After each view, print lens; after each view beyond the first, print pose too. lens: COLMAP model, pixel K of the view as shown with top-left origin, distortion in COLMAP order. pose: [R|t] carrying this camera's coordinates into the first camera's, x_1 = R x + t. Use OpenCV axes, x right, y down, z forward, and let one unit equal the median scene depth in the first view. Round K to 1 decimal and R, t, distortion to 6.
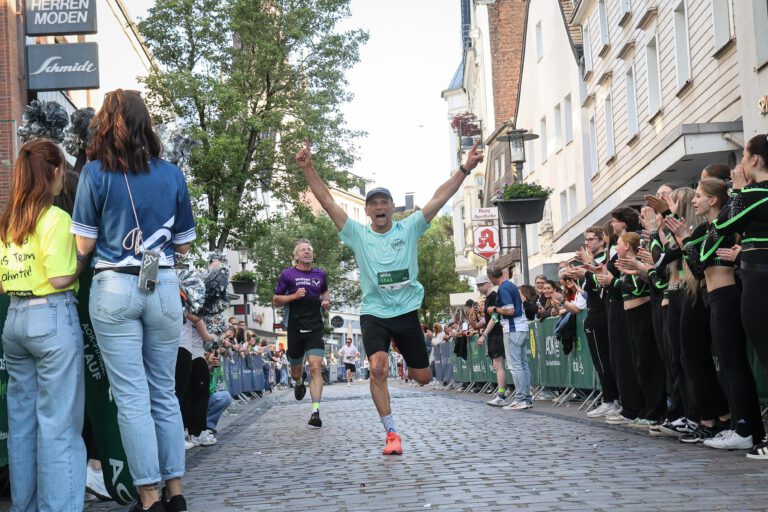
lens RADIAL K [[1525.2, 0, 384.0], [0, 1525.2, 256.0], [0, 0, 1]] dist [0.088221, -0.206376]
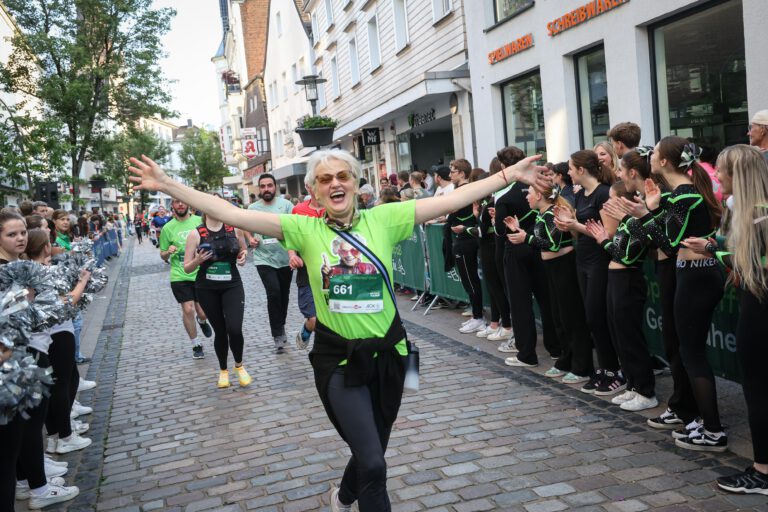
lens RADIAL K [[769.0, 0, 383.9], [0, 769.0, 260.9], [0, 0, 1]] dist [0.041405, 0.000471]
pose [[0.964788, -0.059573, 0.256192, -0.023041], [0.022163, 0.988962, 0.146500, -0.012885], [-0.262092, -0.135664, 0.955460, 0.208212]]
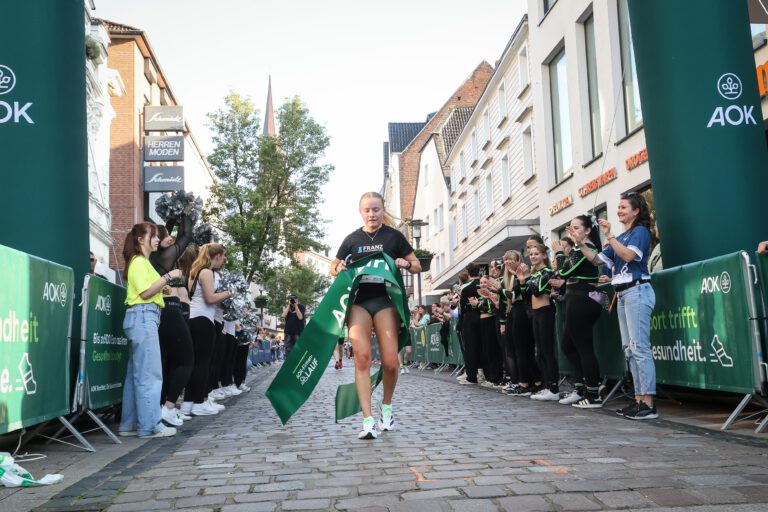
lens RADIAL K [[824.7, 0, 384.0], [0, 824.7, 256.0], [0, 0, 1]] dist [0.023418, -0.004634]
pose [[0.998027, 0.027858, 0.056265, -0.003729], [-0.025449, 0.998747, -0.043084, 0.002142], [-0.057395, 0.041567, 0.997486, 0.019481]]
